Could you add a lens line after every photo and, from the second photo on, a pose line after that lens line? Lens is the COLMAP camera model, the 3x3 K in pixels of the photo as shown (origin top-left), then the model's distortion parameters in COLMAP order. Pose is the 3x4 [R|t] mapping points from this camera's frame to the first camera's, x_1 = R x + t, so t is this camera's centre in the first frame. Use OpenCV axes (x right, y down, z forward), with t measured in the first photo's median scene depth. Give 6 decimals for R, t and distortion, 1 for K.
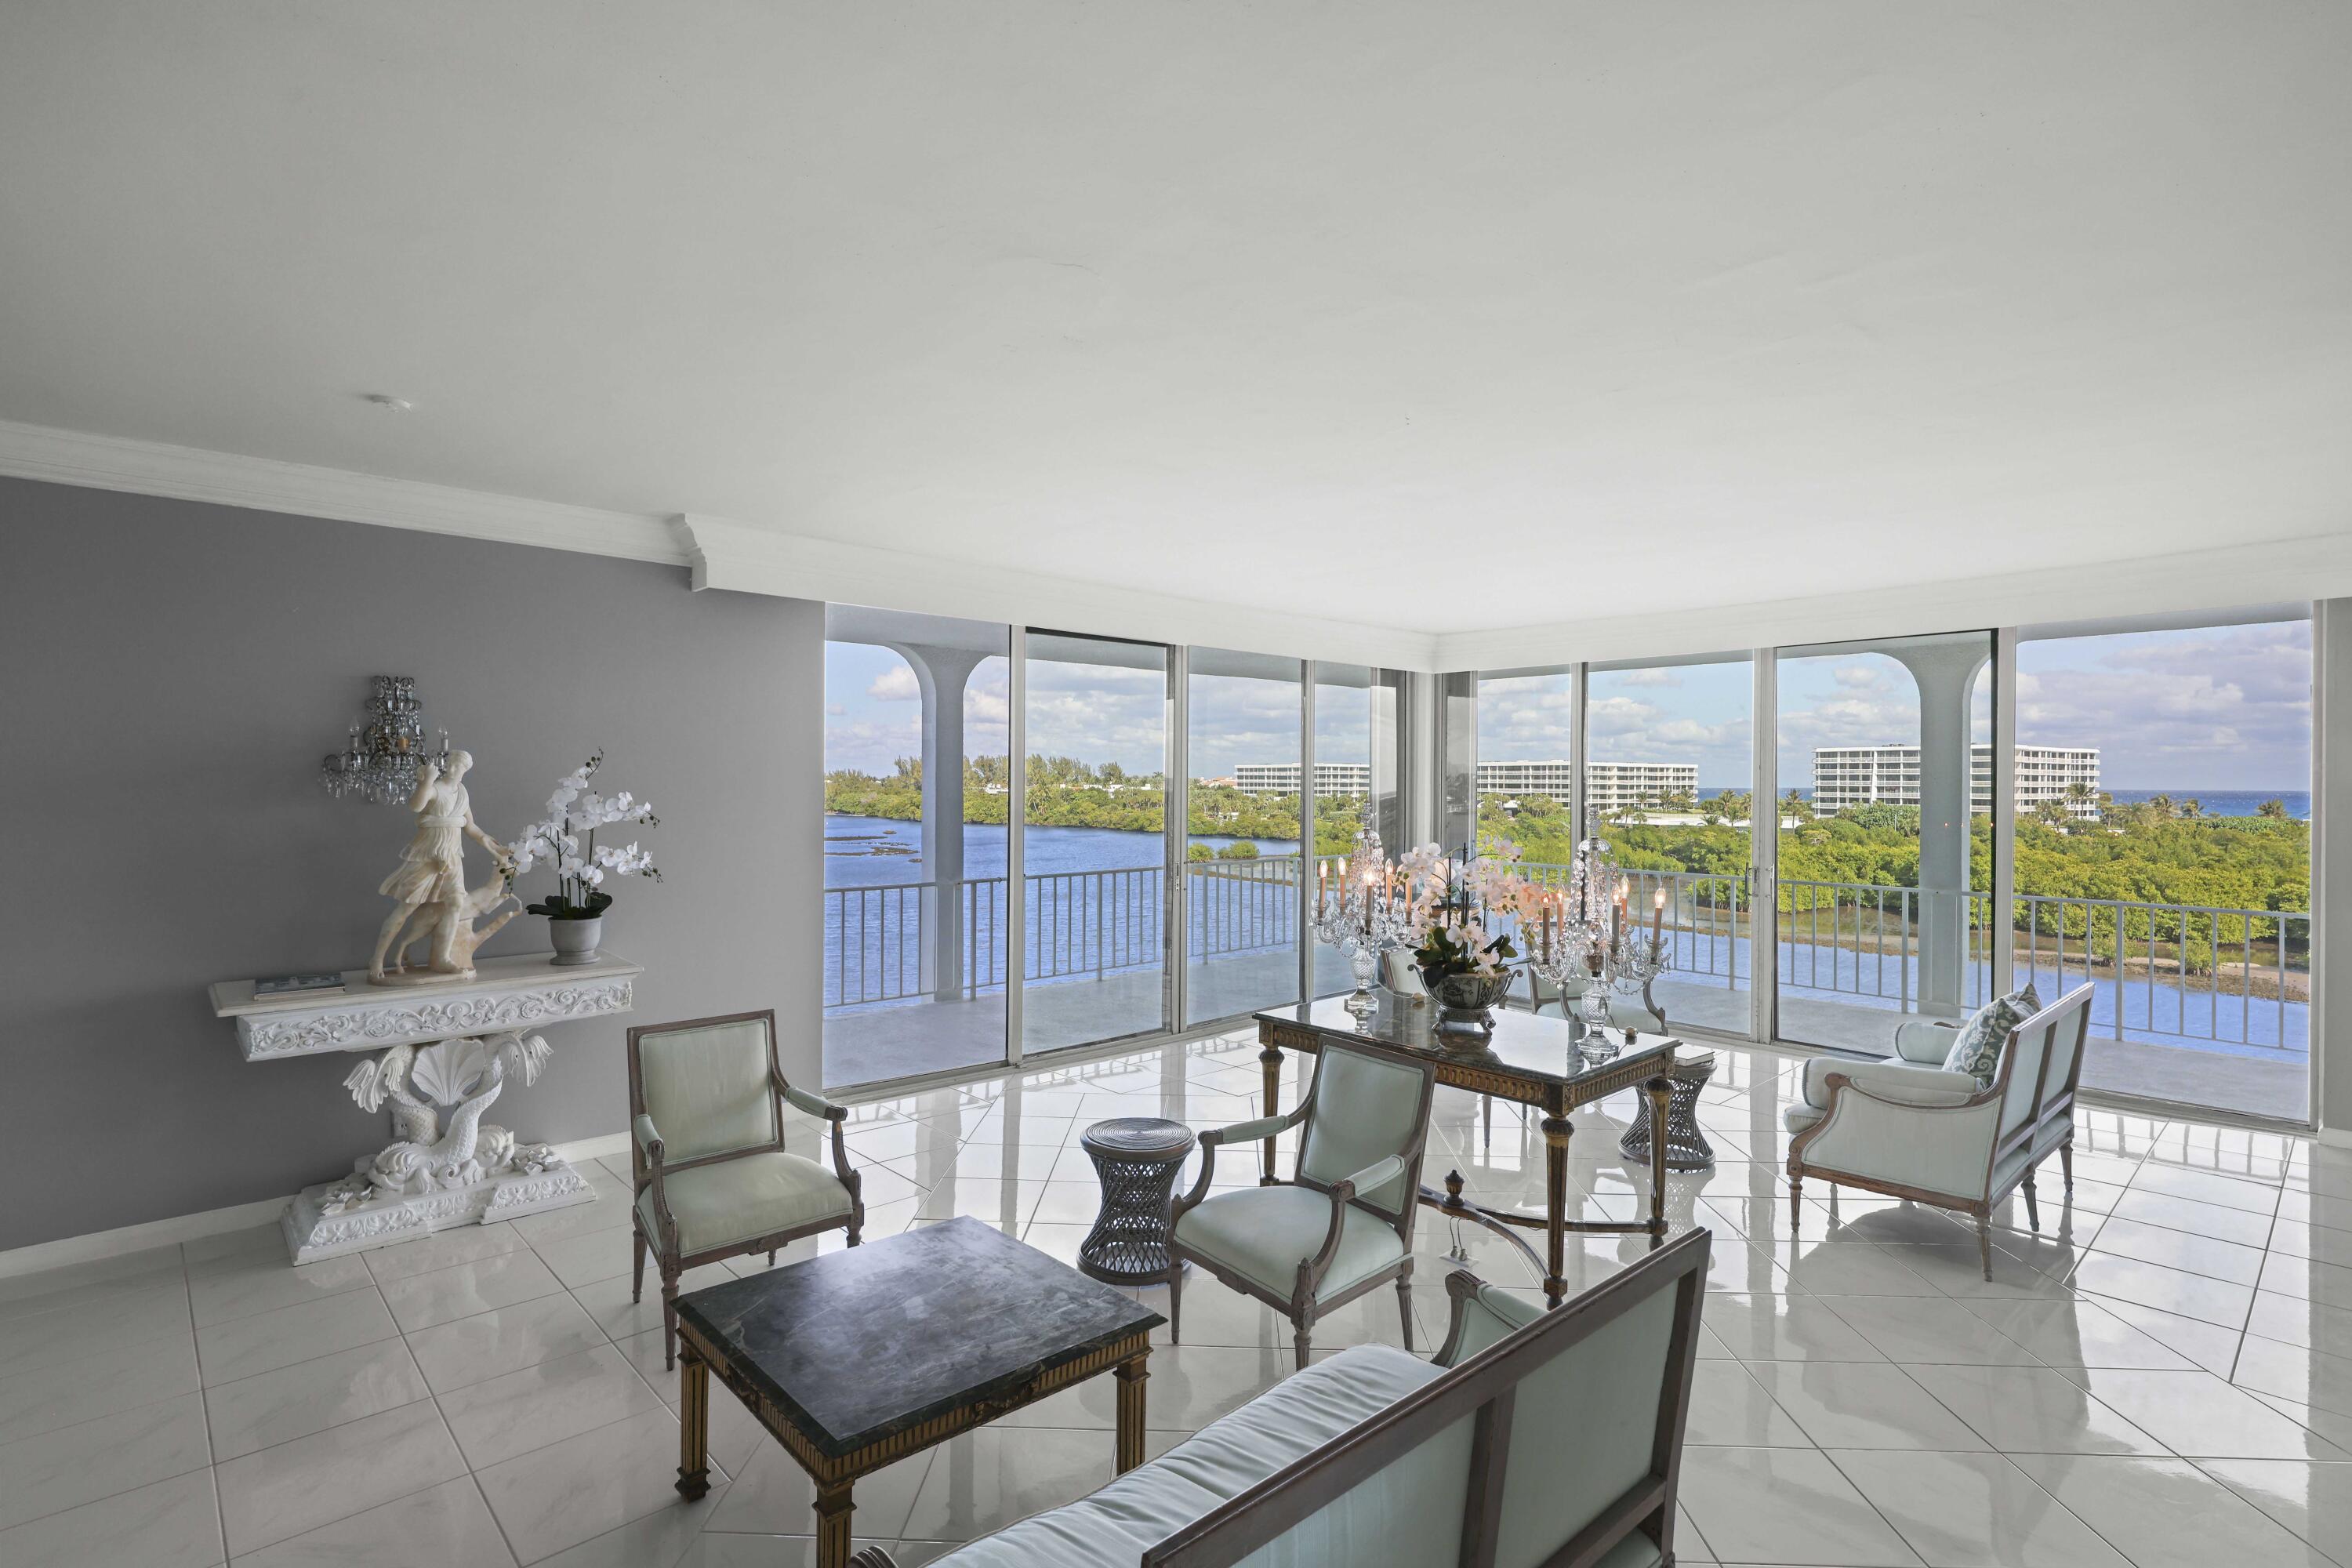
lens RADIAL K [[1122.7, 0, 1163.7], [0, 1122.7, 787.9], [0, 0, 1]] dist [-0.006657, 0.002779]
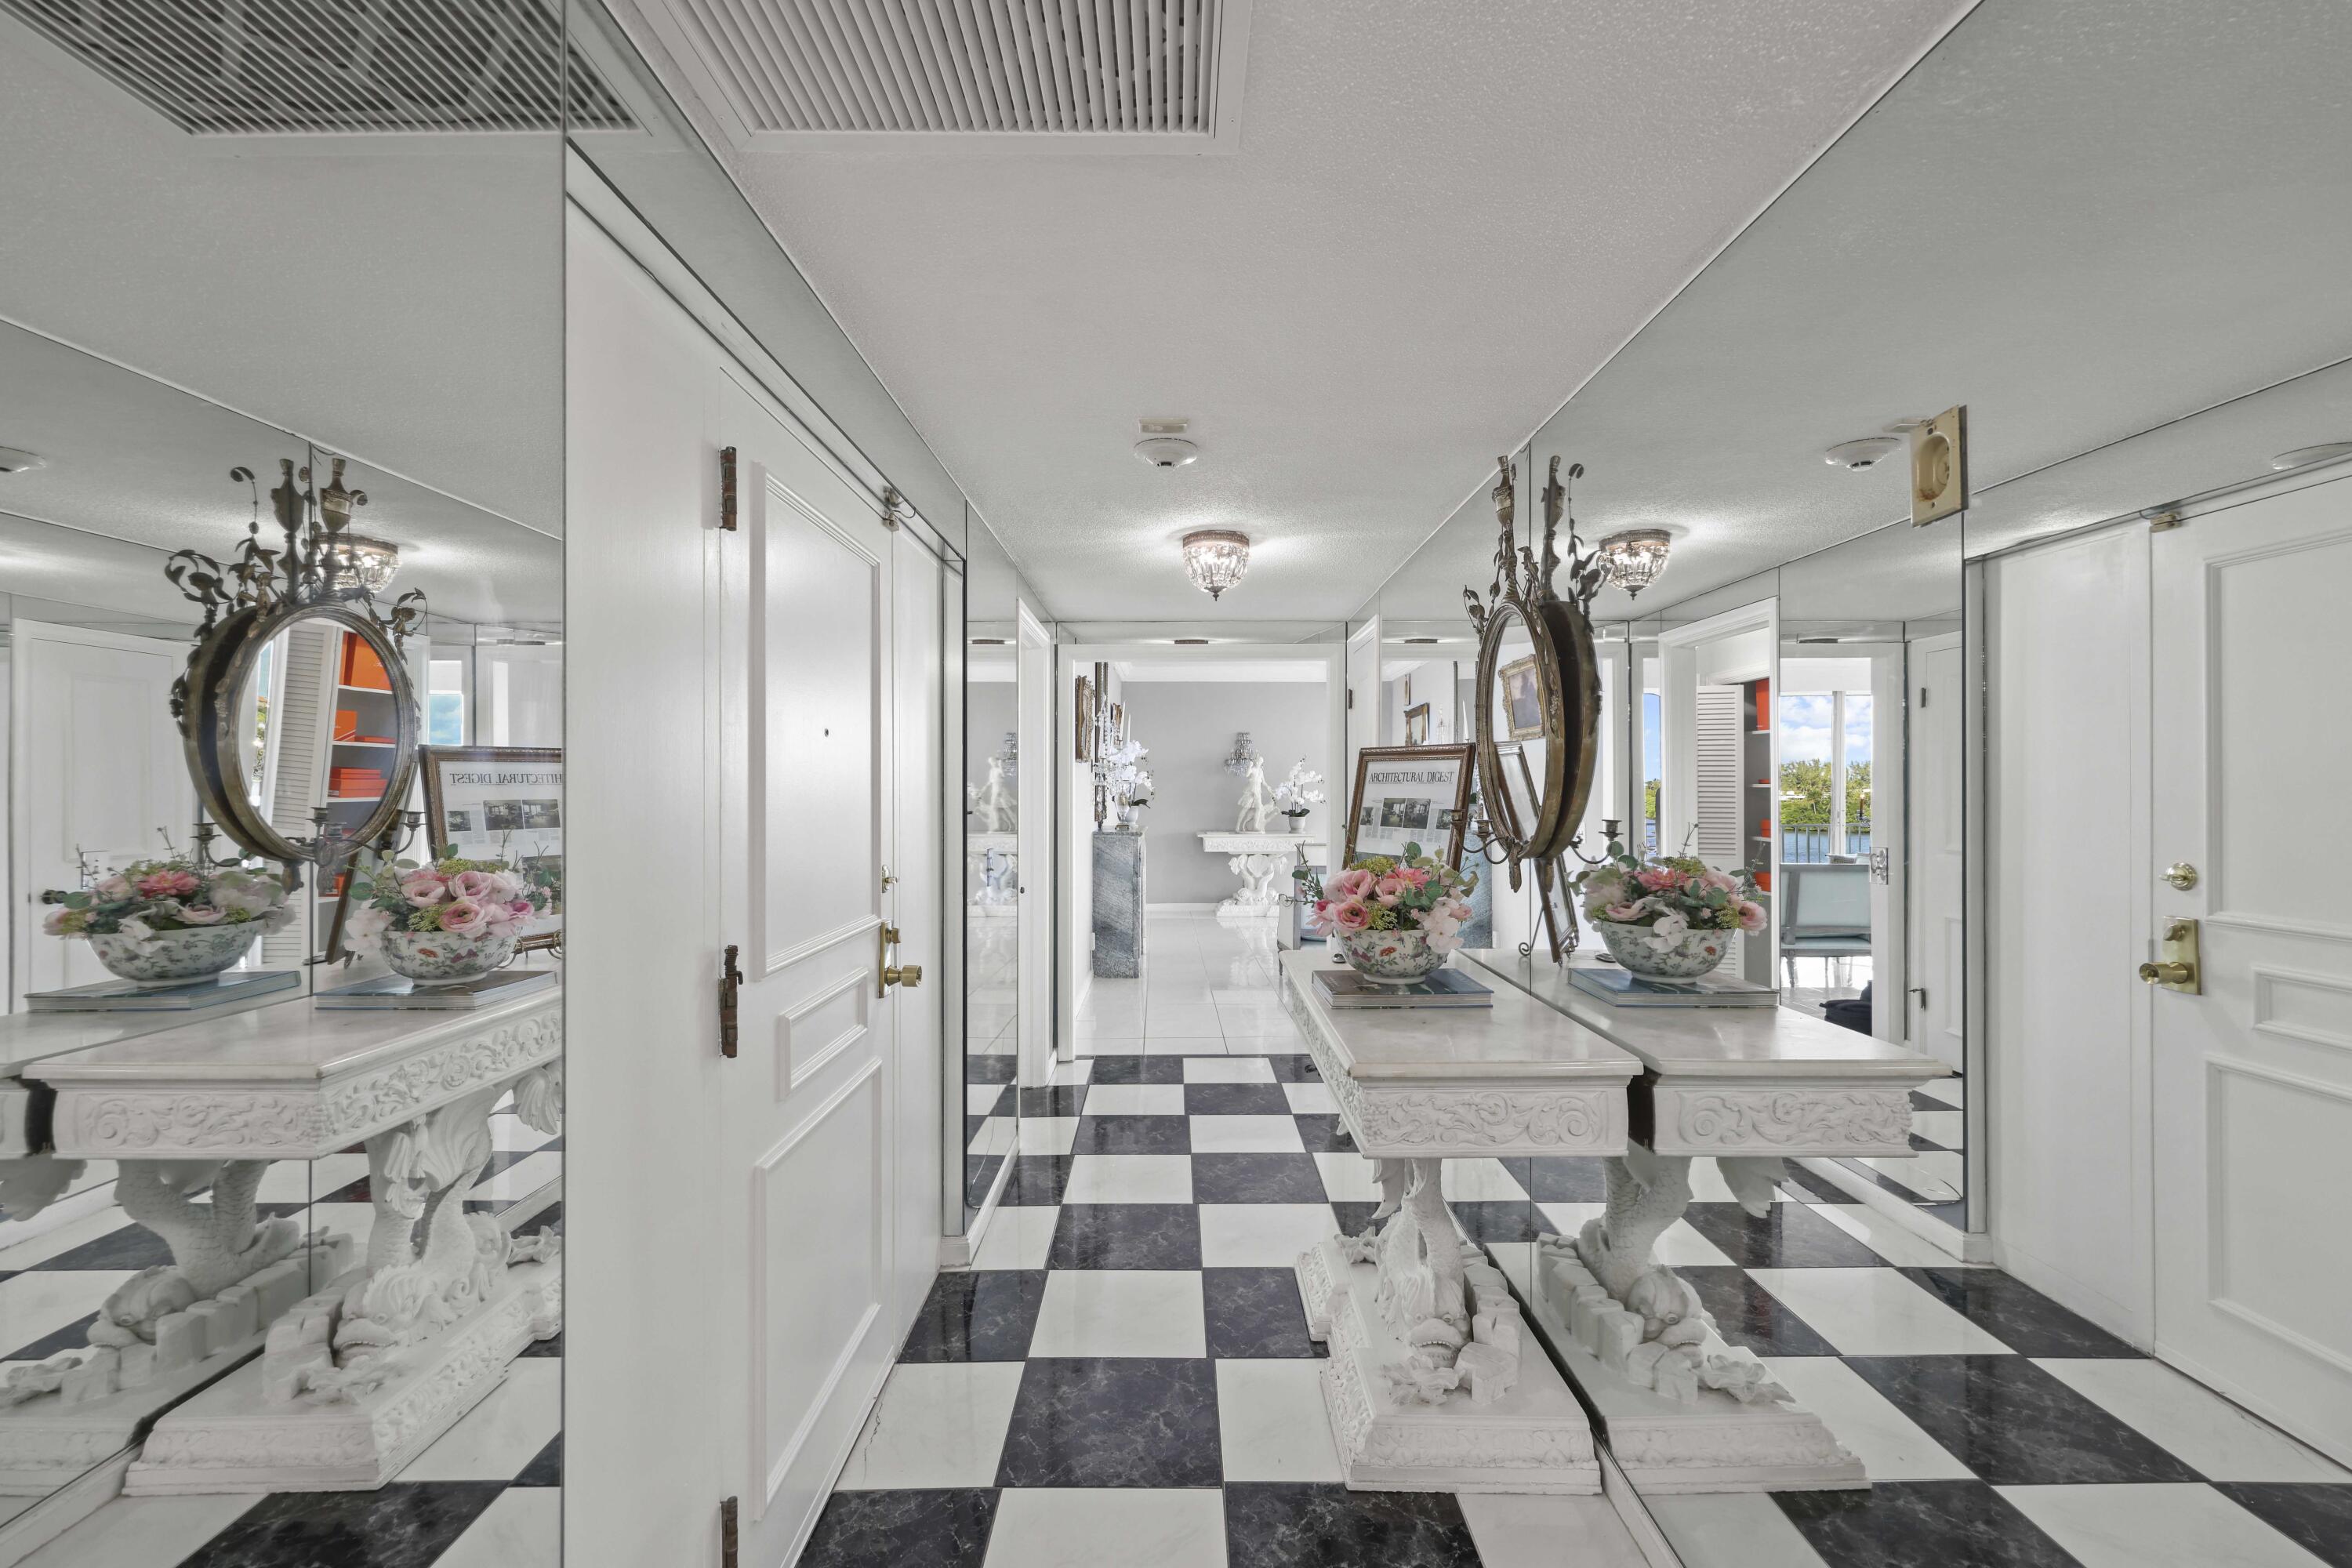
lens RADIAL K [[967.1, 0, 1176.5], [0, 967.1, 780.5], [0, 0, 1]] dist [-0.000260, 0.000182]
pose [[0.746710, -0.004626, -0.665134, 0.646943], [0.001309, 0.999984, -0.005485, 0.029814], [0.665149, 0.003226, 0.746704, -0.754690]]
